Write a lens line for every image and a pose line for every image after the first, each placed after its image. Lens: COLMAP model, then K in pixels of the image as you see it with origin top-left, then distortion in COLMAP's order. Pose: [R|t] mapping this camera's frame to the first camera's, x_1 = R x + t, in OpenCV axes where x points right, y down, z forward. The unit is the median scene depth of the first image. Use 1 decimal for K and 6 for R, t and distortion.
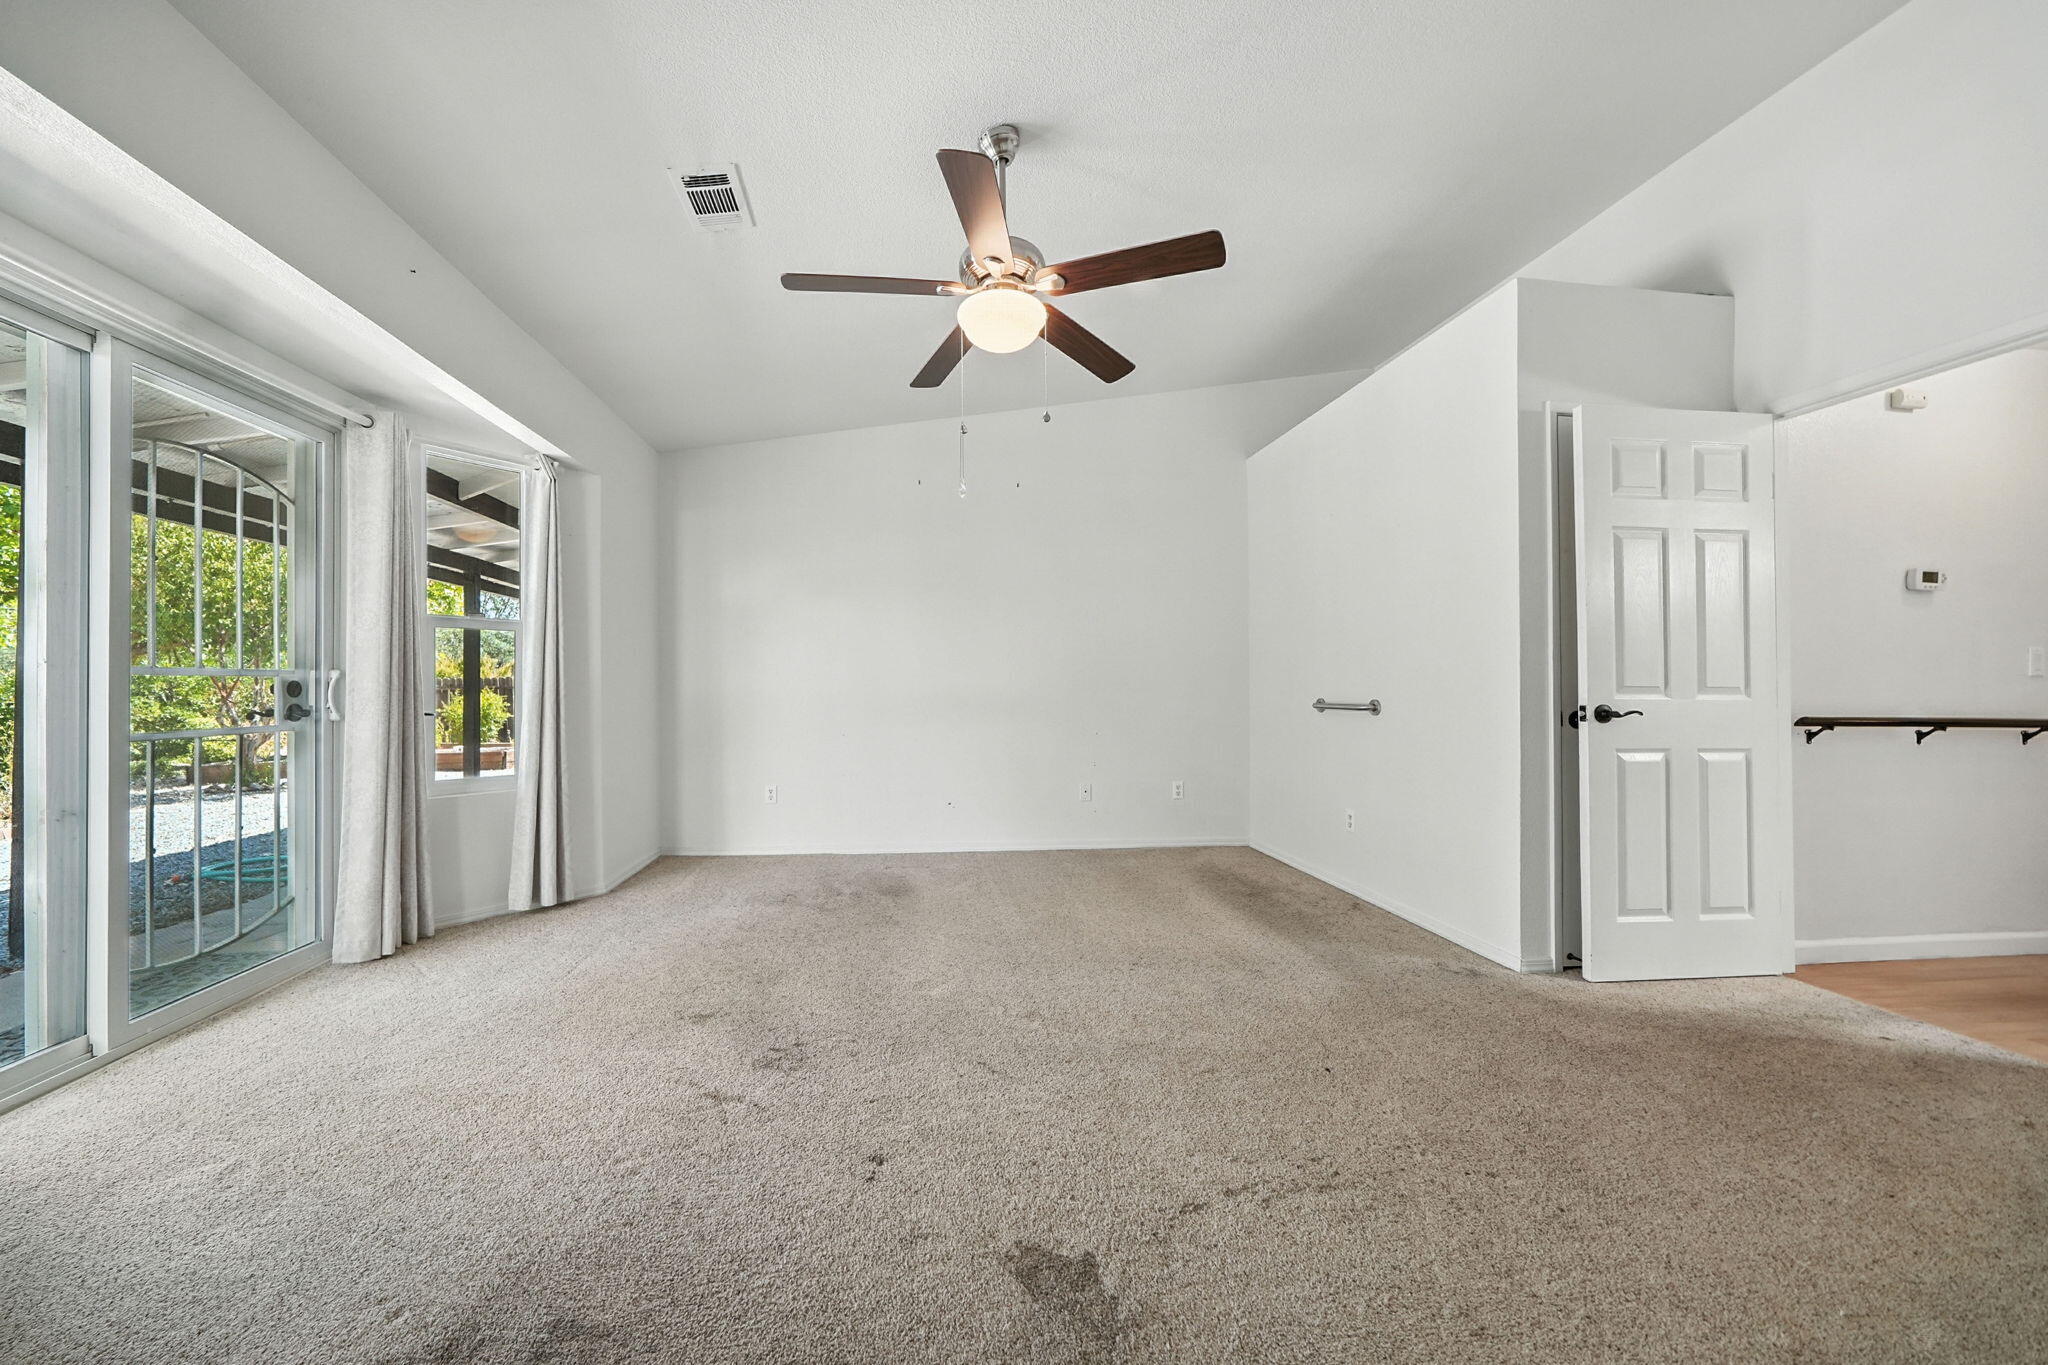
lens RADIAL K [[715.0, 0, 996.9], [0, 715.0, 686.4], [0, 0, 1]] dist [-0.000143, -0.000066]
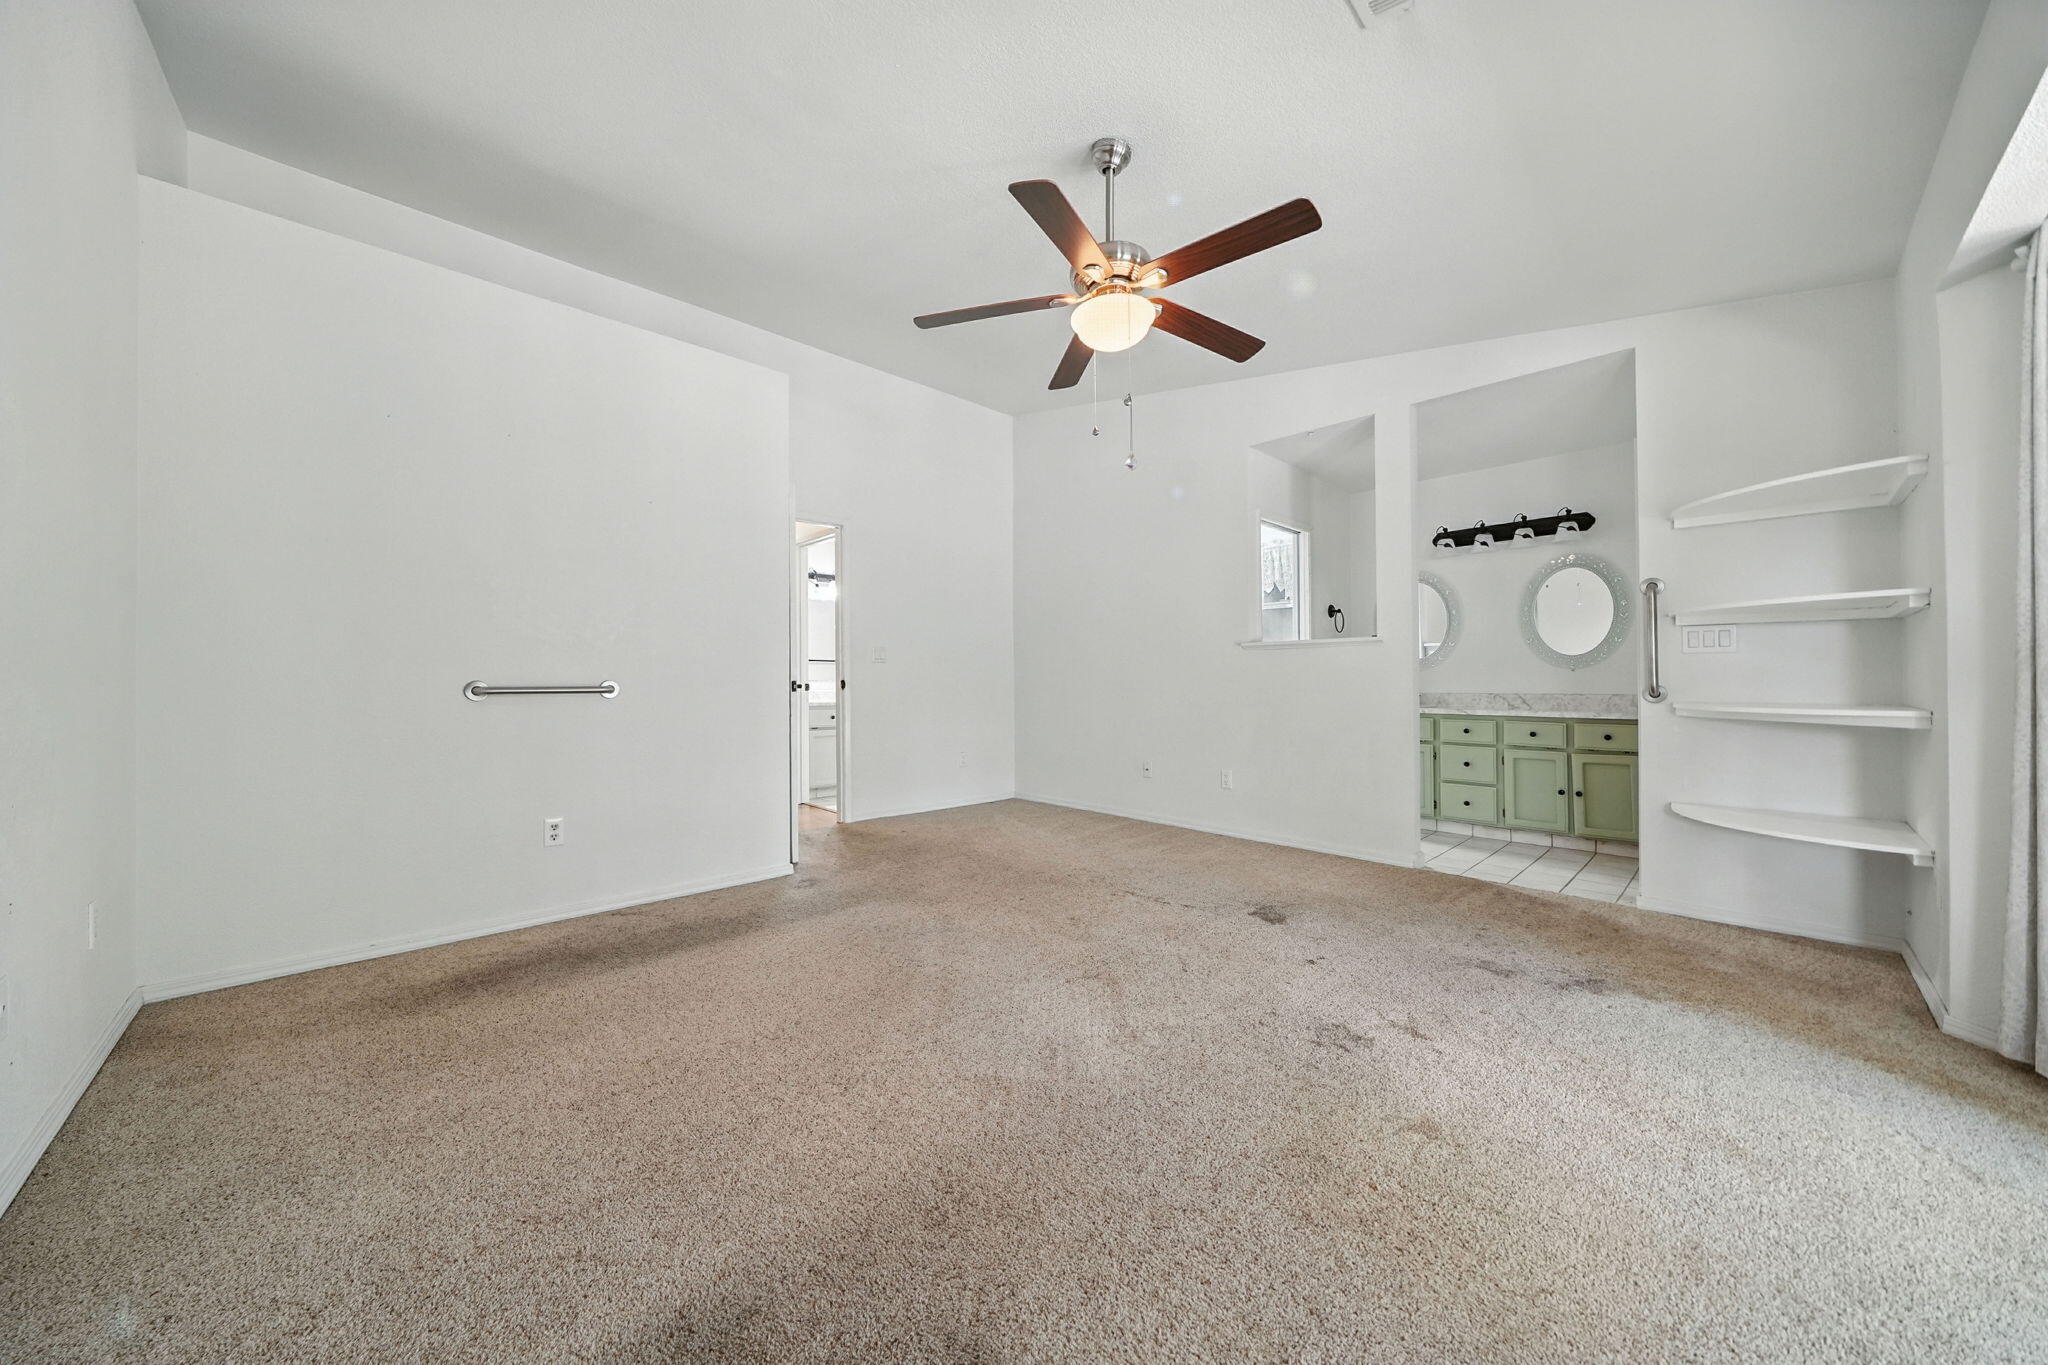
lens RADIAL K [[712.8, 0, 987.6], [0, 712.8, 666.2], [0, 0, 1]] dist [0.000515, -0.000044]
pose [[-0.584894, 0.004221, 0.811099, -0.731952], [-0.011882, 0.999835, -0.013772, 0.010365], [-0.811023, -0.017693, -0.584747, 1.771993]]
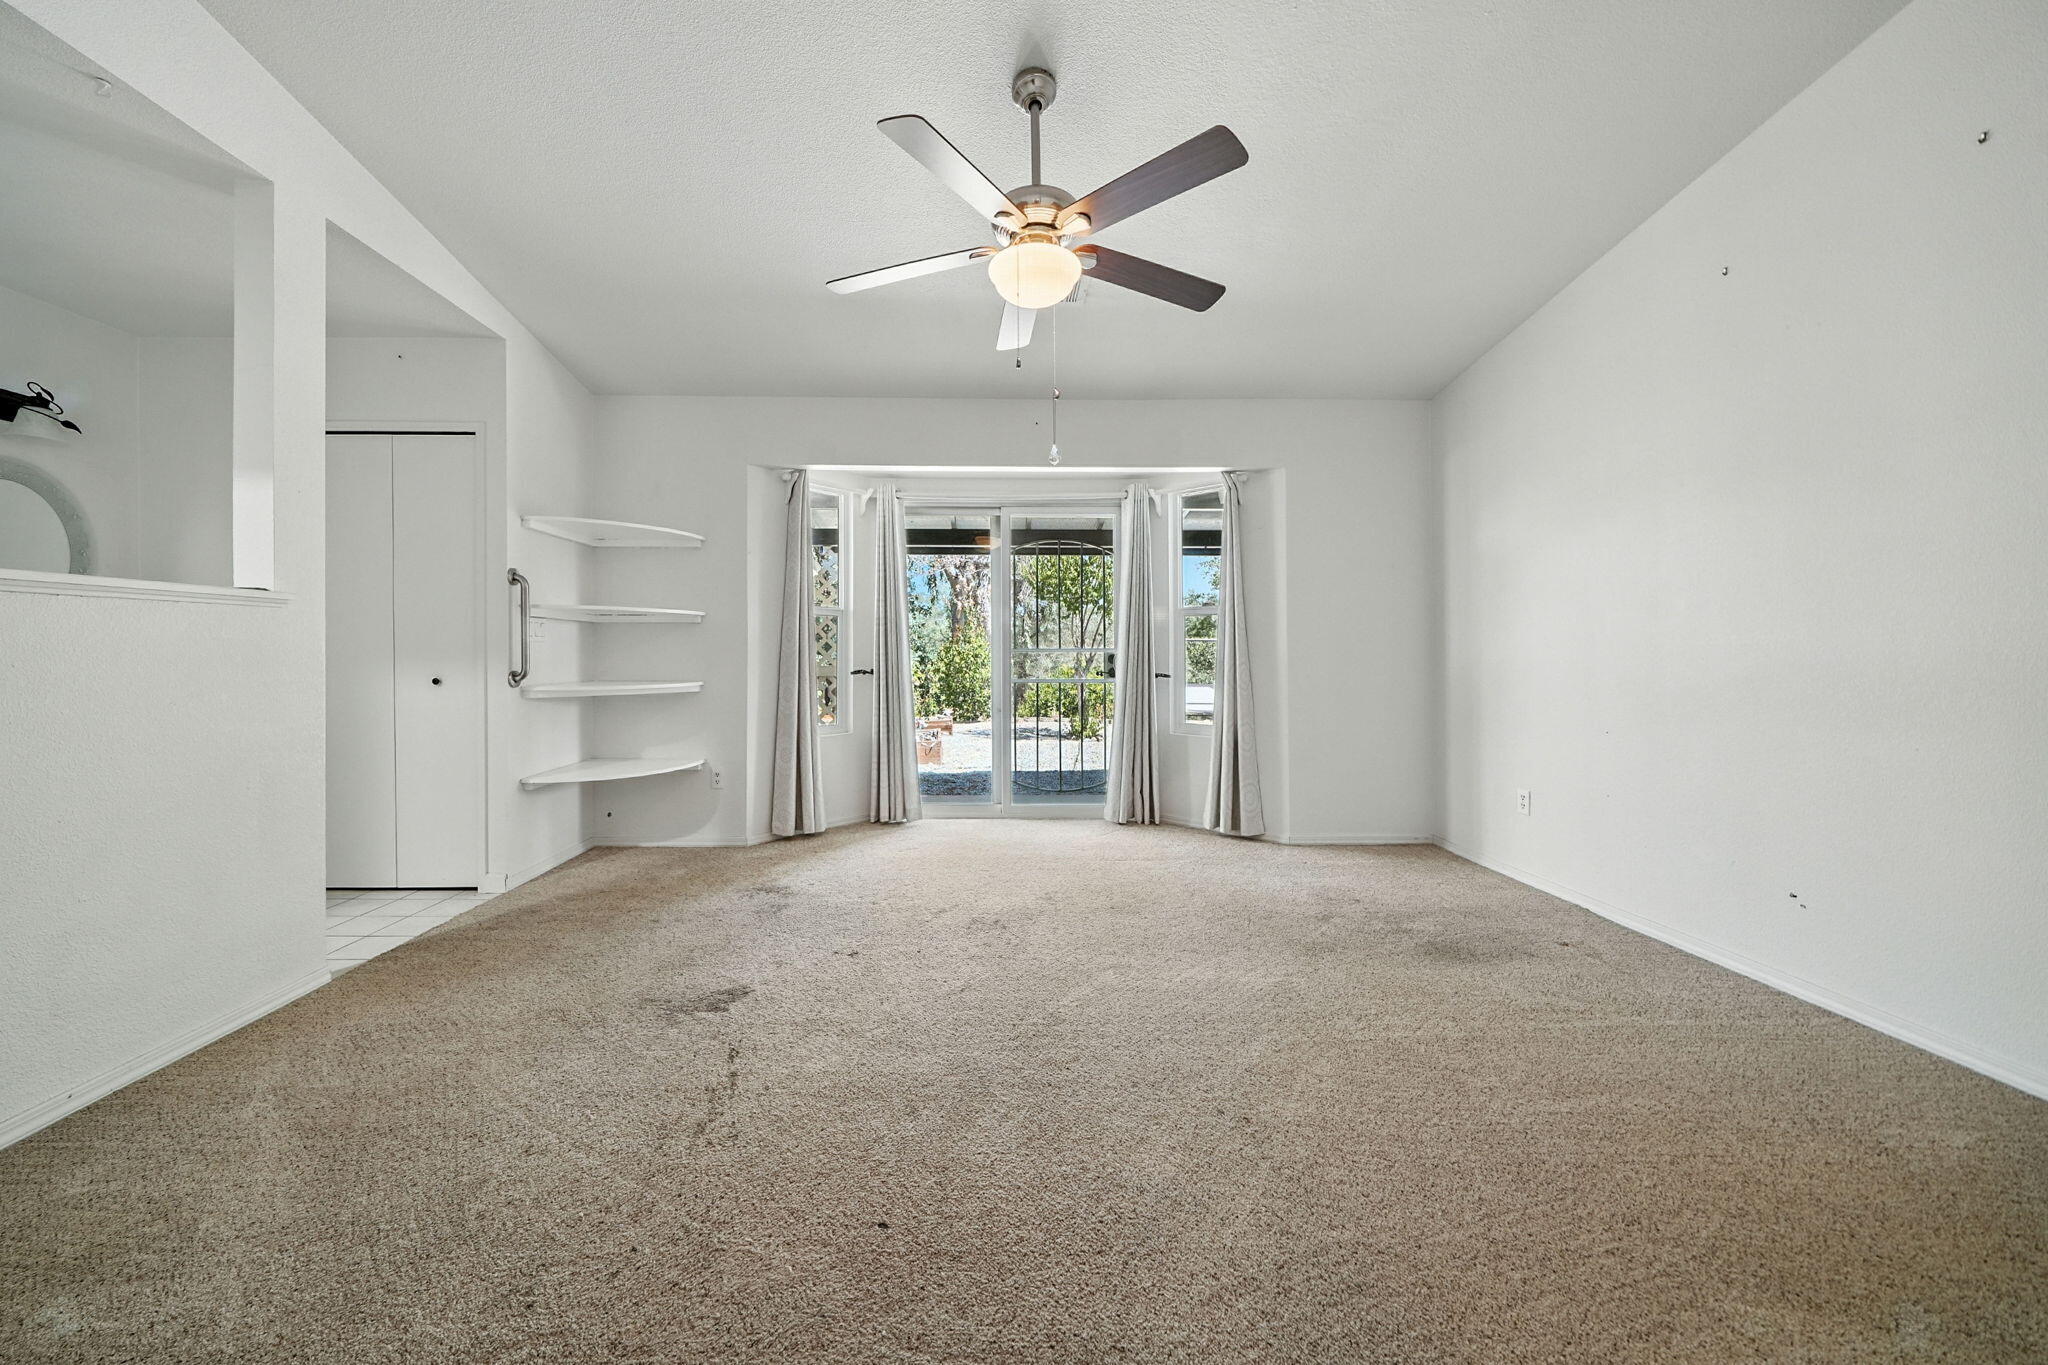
lens RADIAL K [[712.8, 0, 987.6], [0, 712.8, 666.2], [0, 0, 1]] dist [0.000515, -0.000044]
pose [[-0.100404, 0.012359, -0.994870, 0.974482], [0.007222, 0.999906, 0.011692, -0.009506], [0.994921, -0.006011, -0.100484, 1.015431]]
